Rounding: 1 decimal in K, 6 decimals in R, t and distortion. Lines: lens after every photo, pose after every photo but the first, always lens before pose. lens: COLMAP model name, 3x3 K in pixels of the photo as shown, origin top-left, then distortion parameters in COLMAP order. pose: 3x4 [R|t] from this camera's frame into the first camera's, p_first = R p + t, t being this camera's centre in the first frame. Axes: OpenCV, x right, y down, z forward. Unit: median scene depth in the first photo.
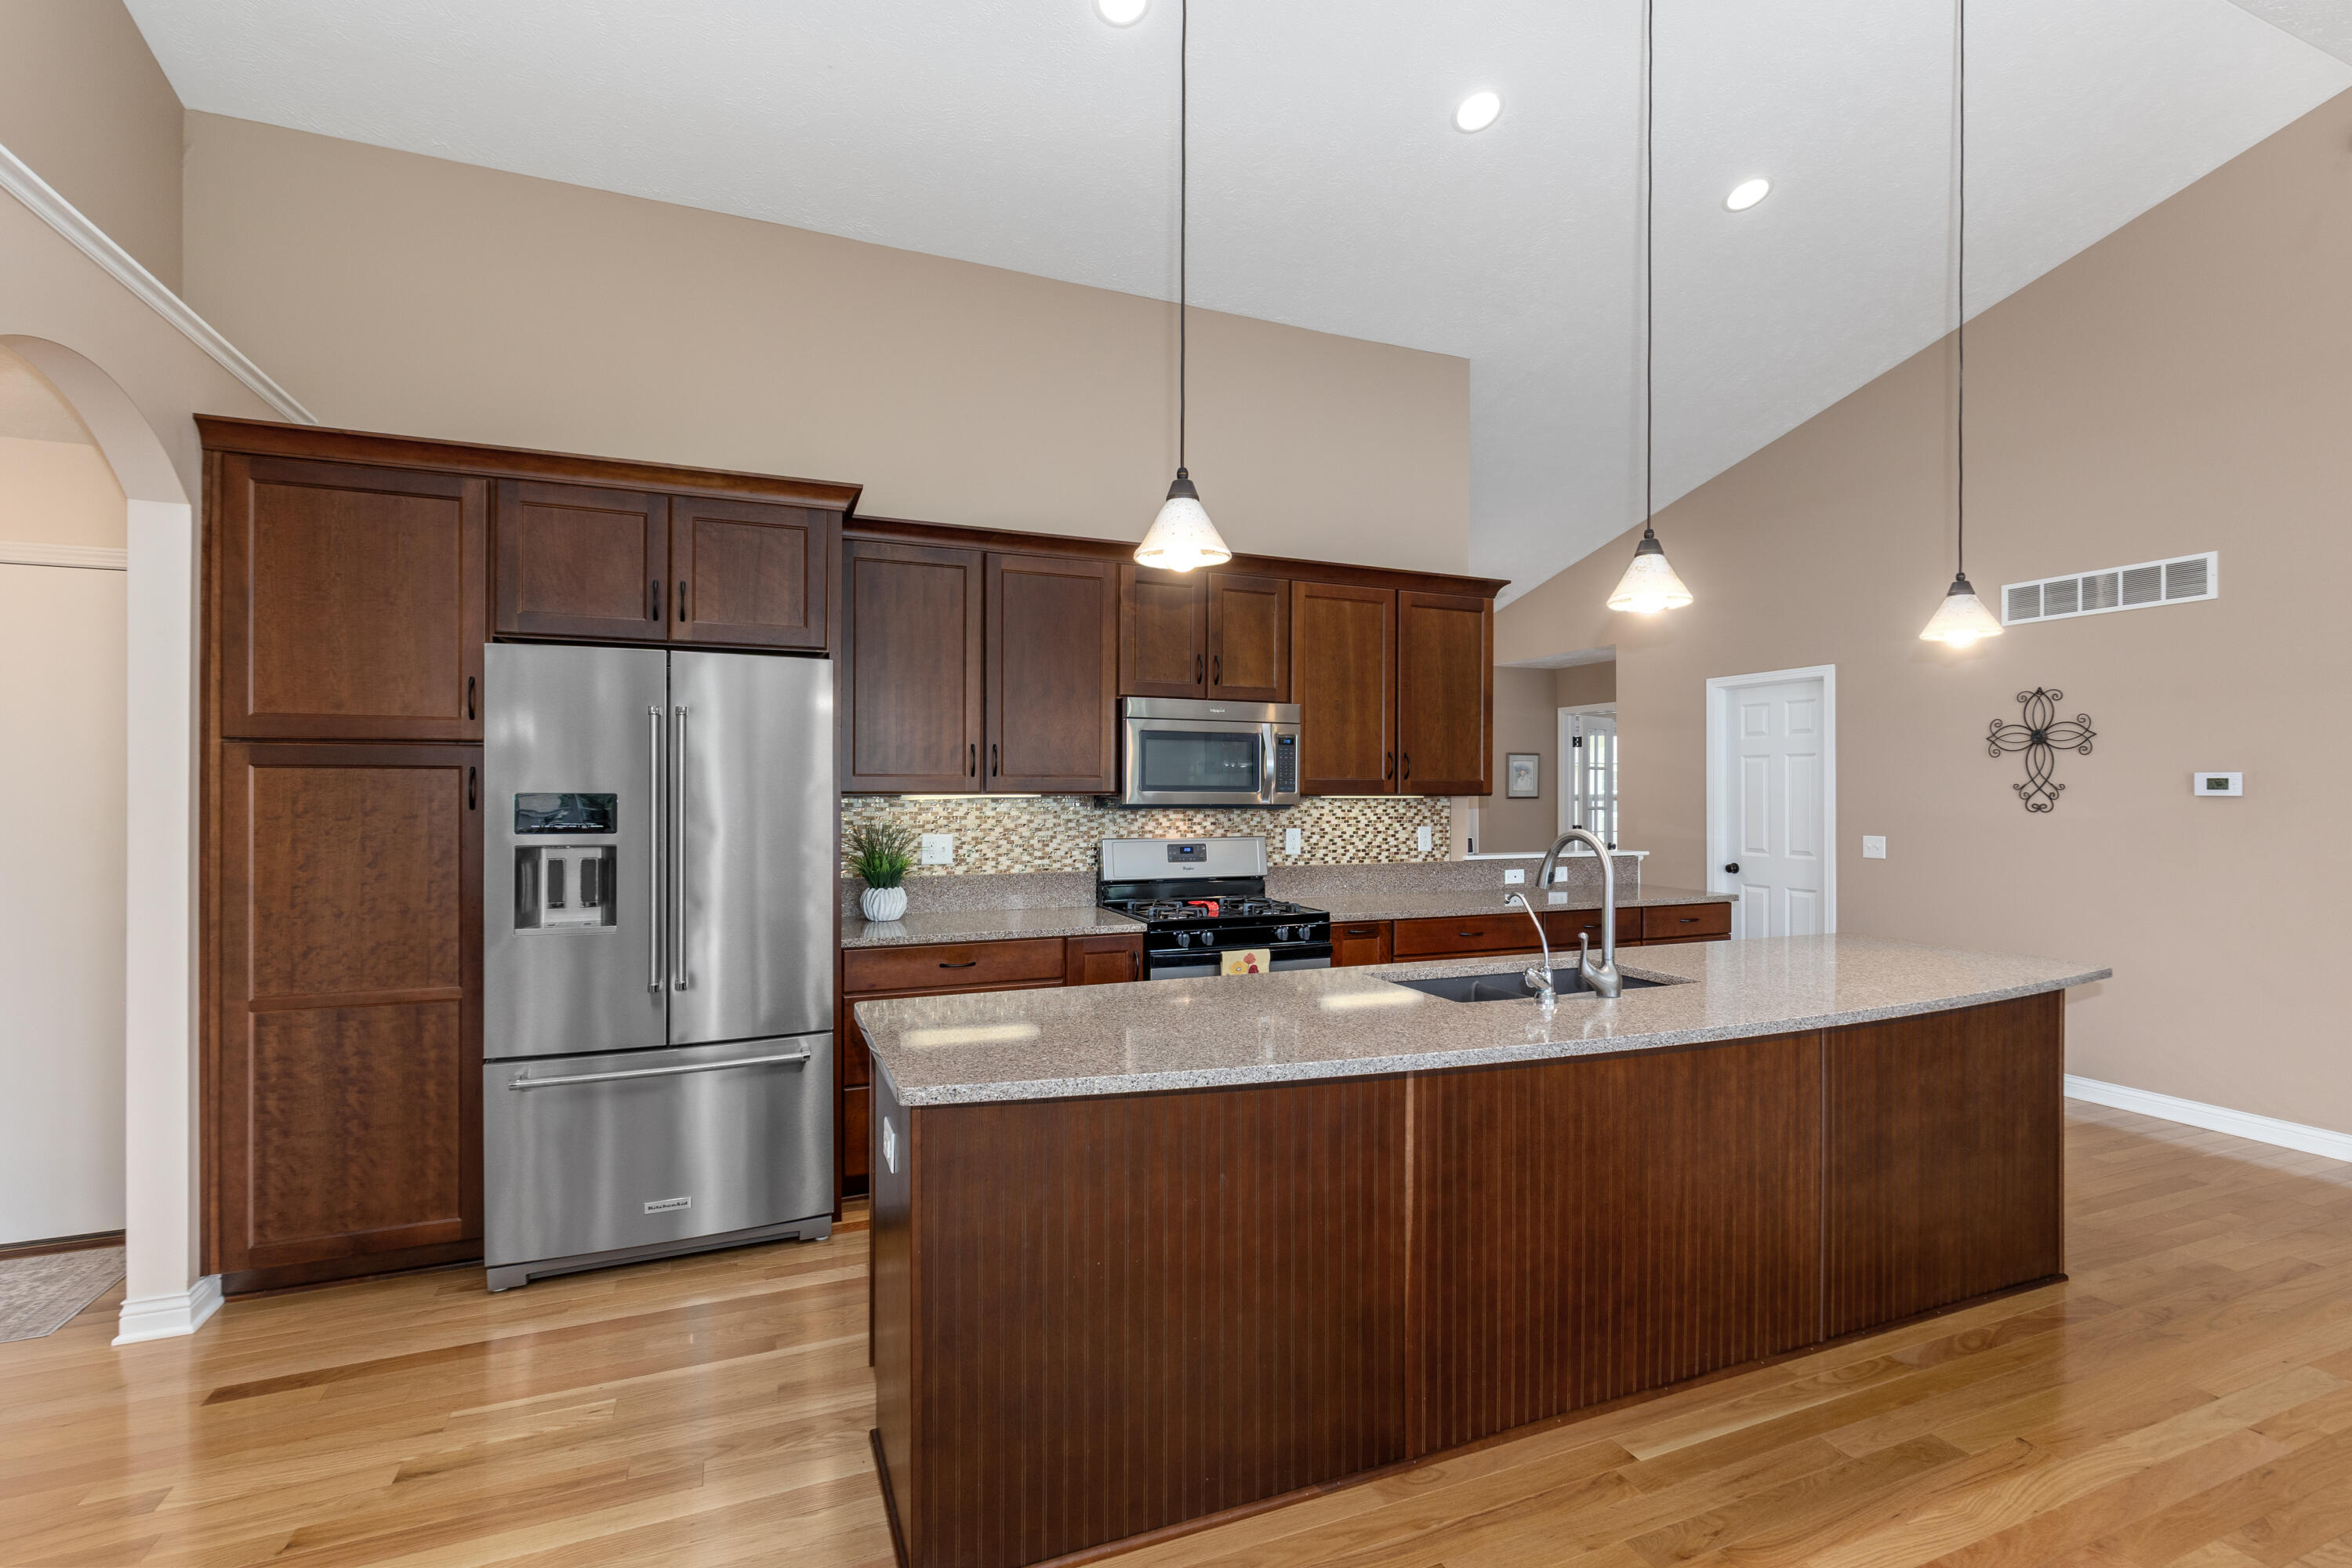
lens RADIAL K [[1076.0, 0, 1175.2], [0, 1076.0, 792.4], [0, 0, 1]] dist [0.003176, 0.000189]
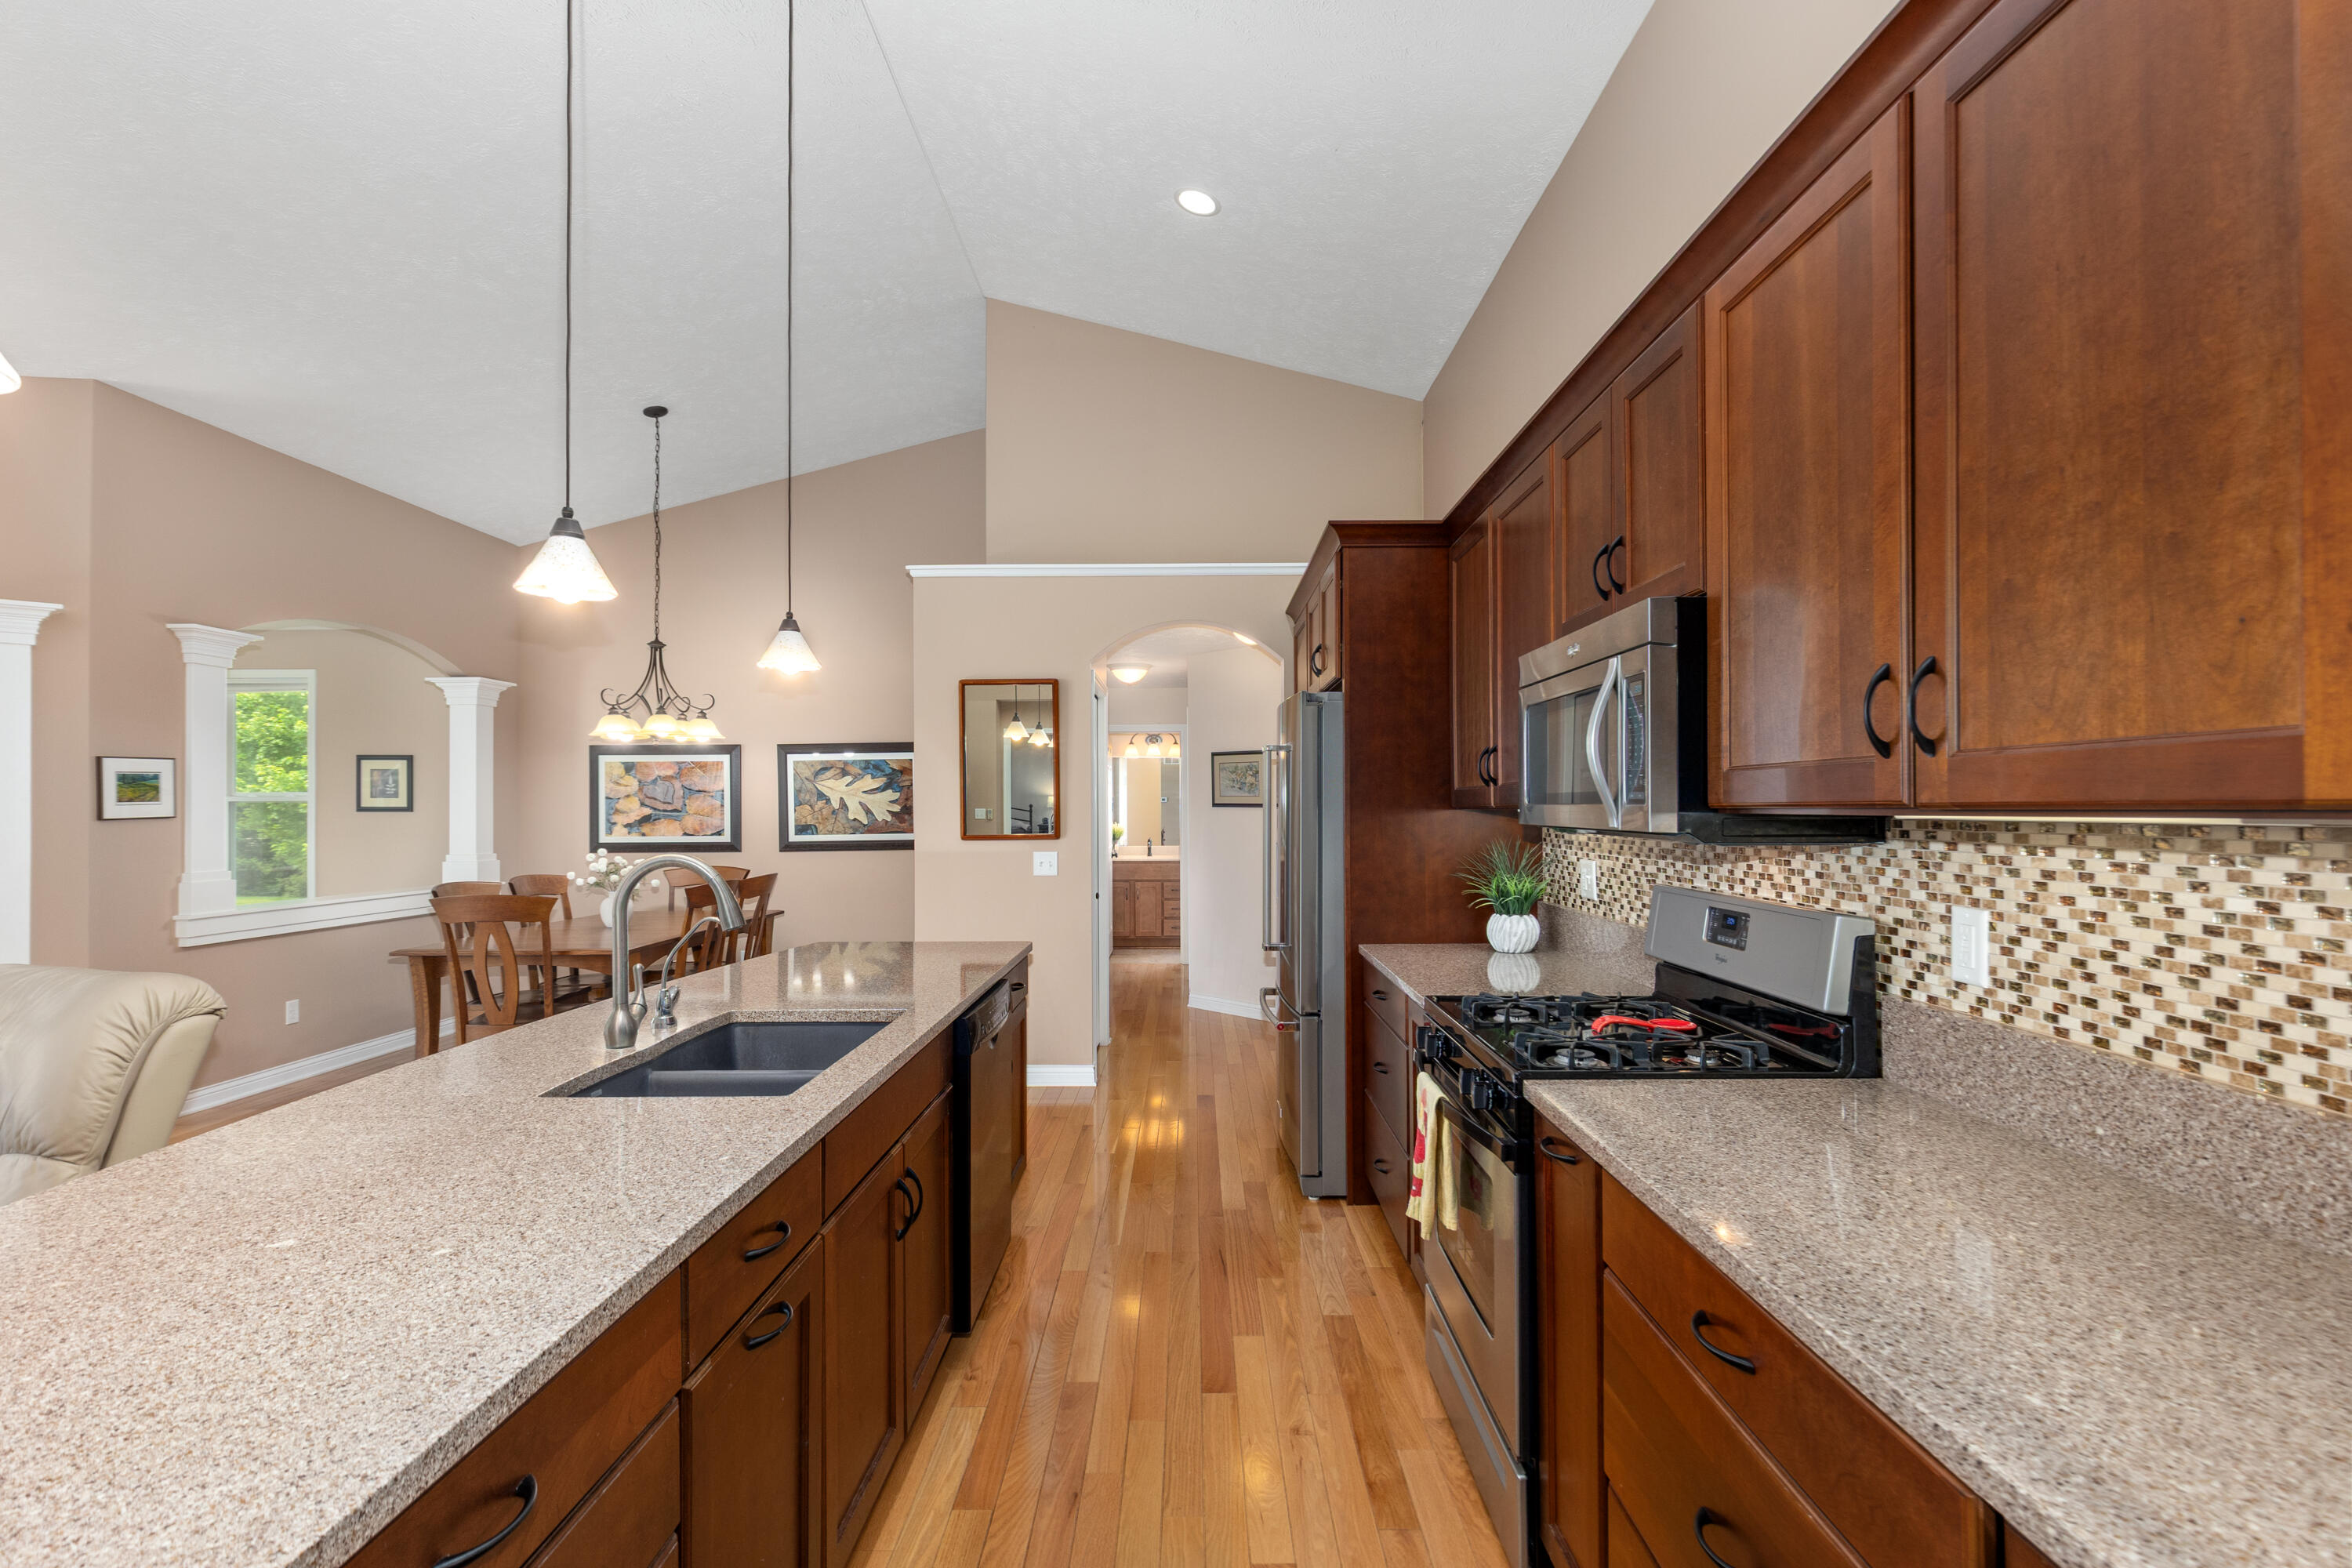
lens RADIAL K [[1076.0, 0, 1191.1], [0, 1076.0, 798.1], [0, 0, 1]] dist [0.003176, 0.000189]
pose [[-0.389422, -0.007459, -0.921029, 0.516418], [0.003242, 0.999950, -0.009468, 0.000732], [0.921054, -0.006673, -0.389378, 0.890797]]
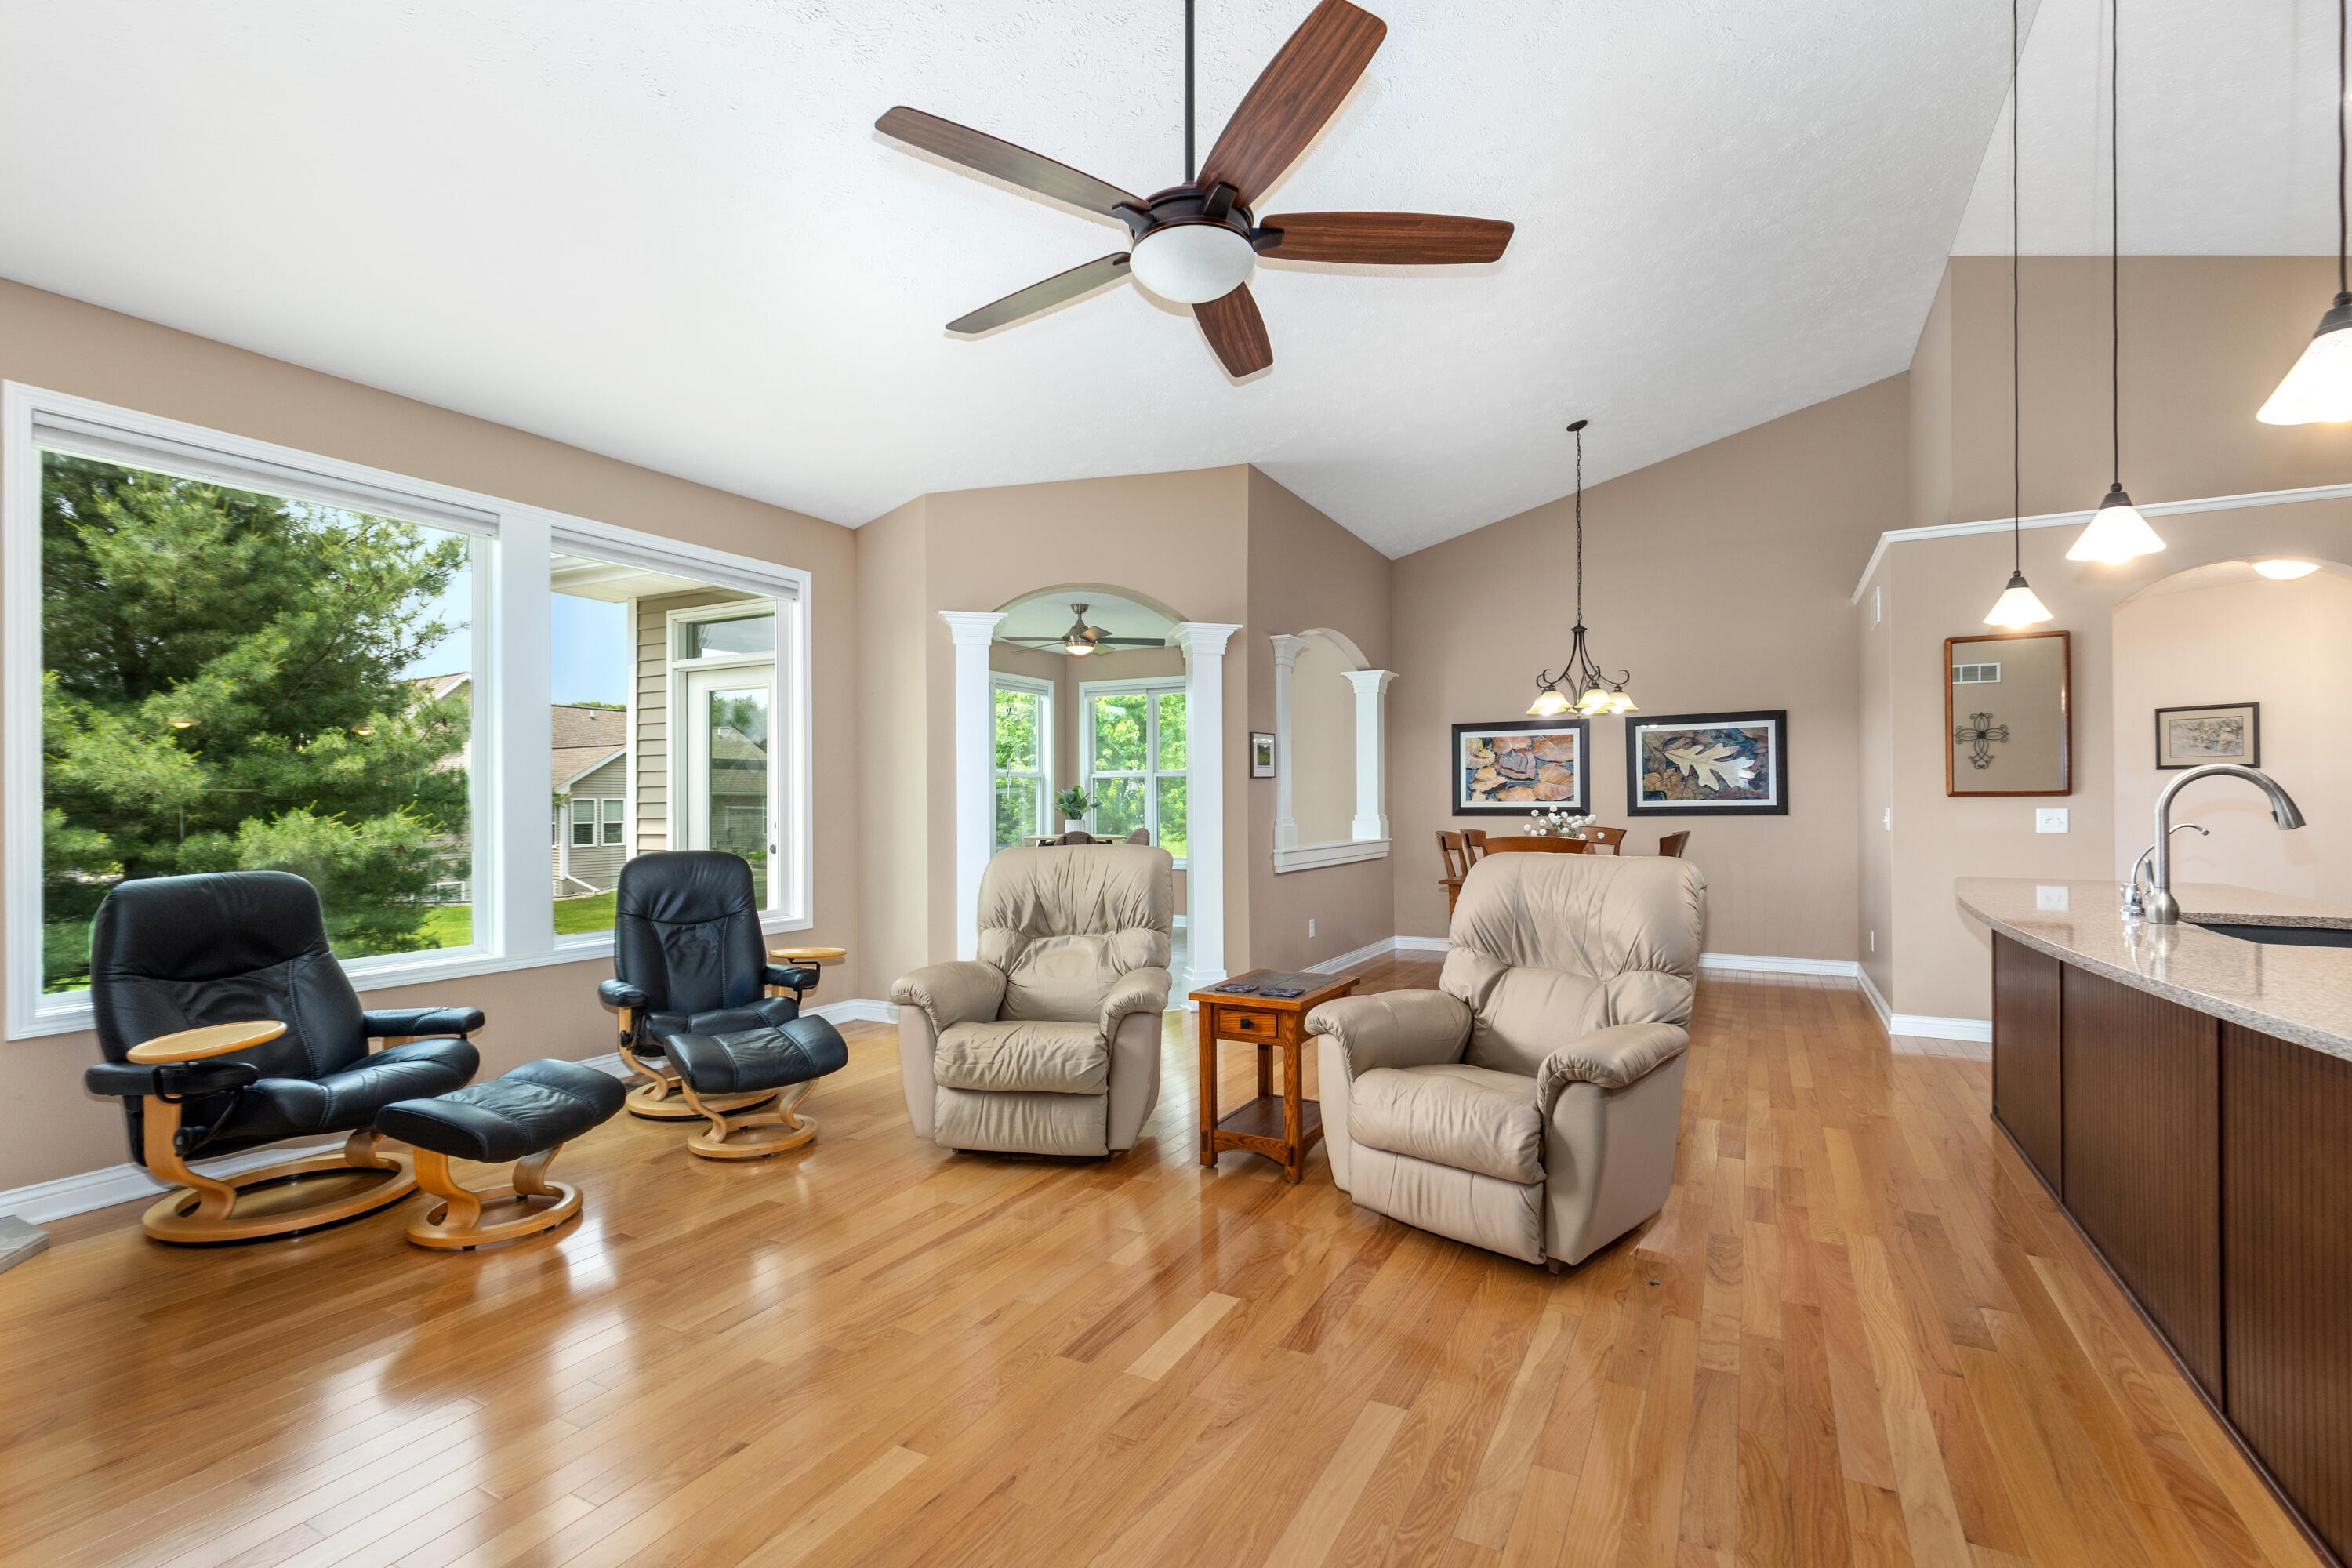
lens RADIAL K [[1076.0, 0, 1177.6], [0, 1076.0, 791.0], [0, 0, 1]] dist [0.003176, 0.000189]
pose [[-0.775768, -0.004996, -0.630998, 0.910944], [0.001778, 0.999947, -0.010102, 0.036242], [0.631015, -0.008959, -0.775718, 0.613385]]
